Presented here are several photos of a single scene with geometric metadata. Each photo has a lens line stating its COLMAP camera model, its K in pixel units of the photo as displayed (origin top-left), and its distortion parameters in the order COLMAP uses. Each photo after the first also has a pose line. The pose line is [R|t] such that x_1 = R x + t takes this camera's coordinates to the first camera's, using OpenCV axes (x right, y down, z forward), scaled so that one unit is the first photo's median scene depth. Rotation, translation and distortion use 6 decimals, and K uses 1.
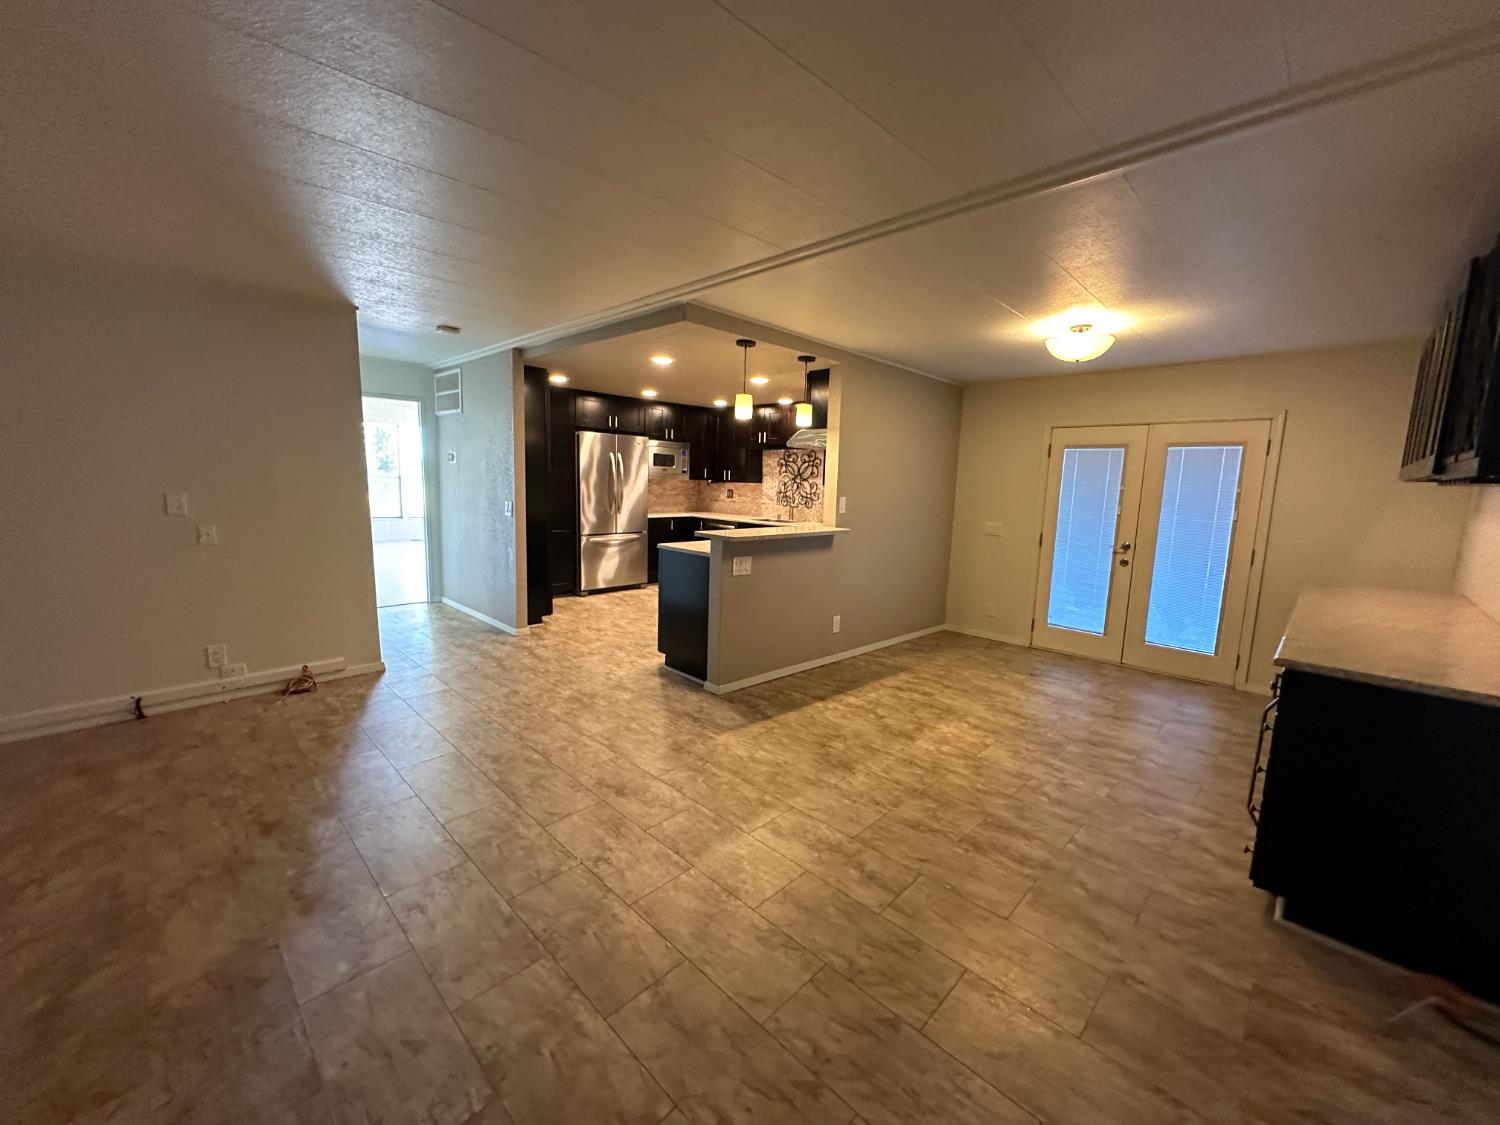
lens RADIAL K [[599.5, 0, 748.8], [0, 599.5, 565.0], [0, 0, 1]] dist [-0.000164, 0.000082]
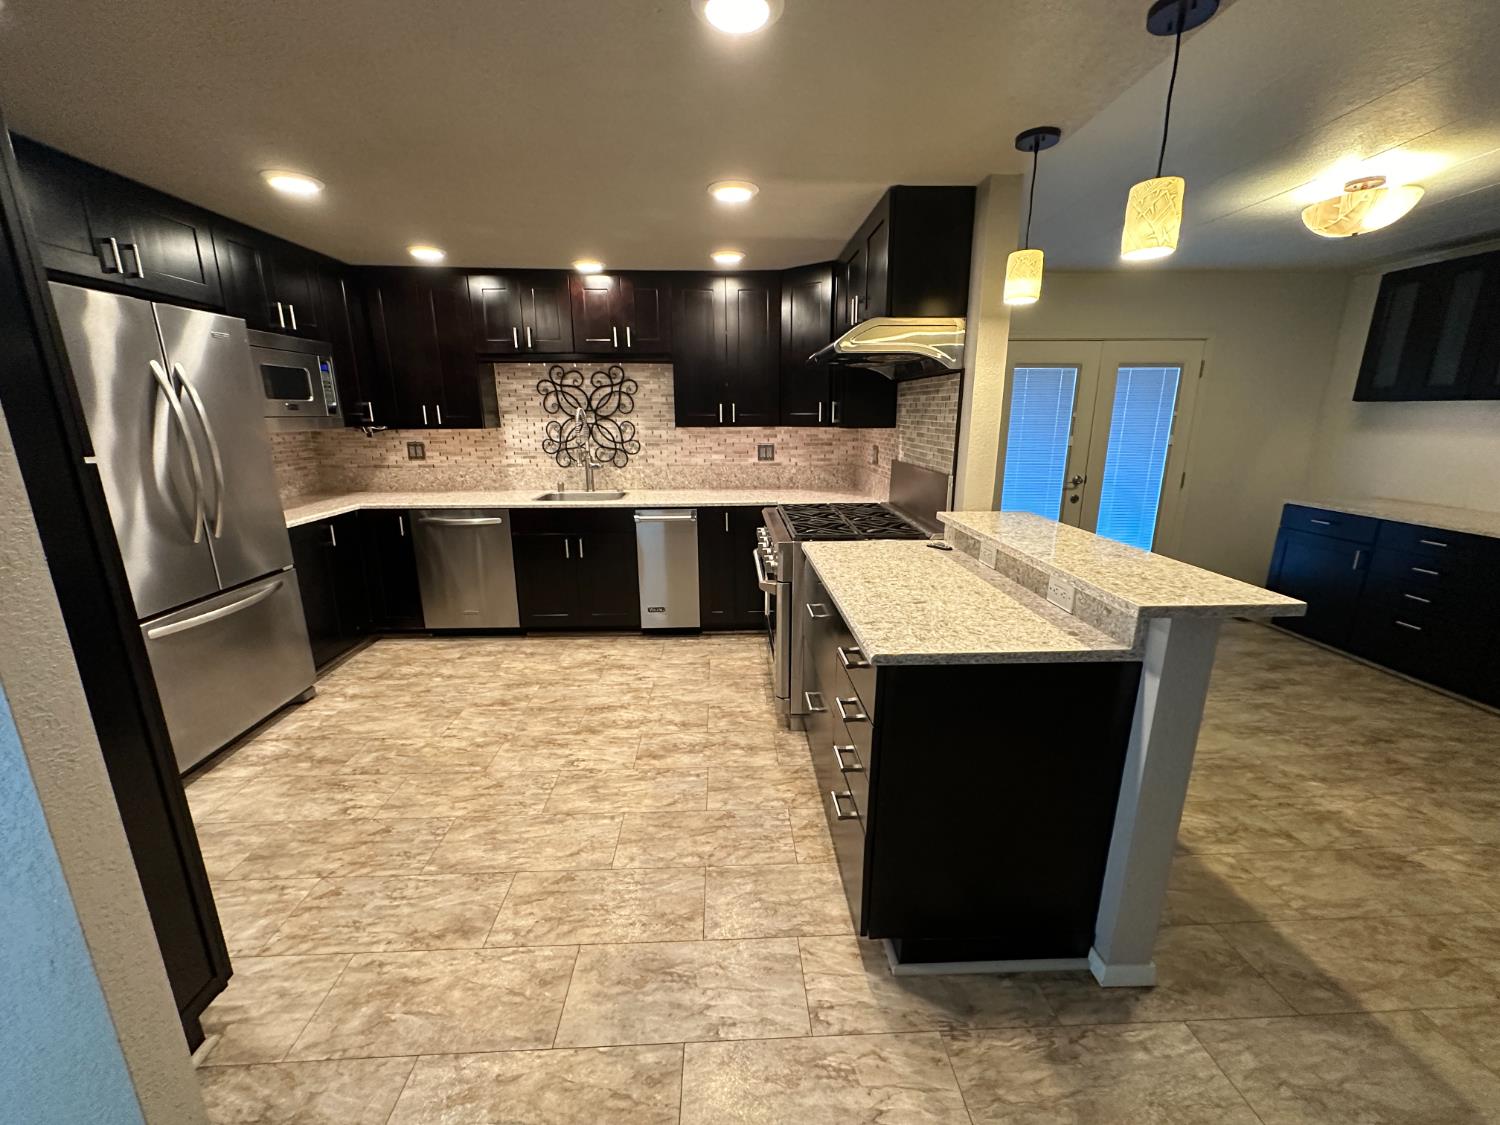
lens RADIAL K [[599.5, 0, 752.1], [0, 599.5, 557.1], [0, 0, 1]] dist [-0.000164, 0.000082]
pose [[0.678426, -0.203253, 0.705993, -0.354430], [0.128913, 0.978993, 0.157969, -0.122393], [-0.723270, -0.016159, 0.690376, 0.721881]]
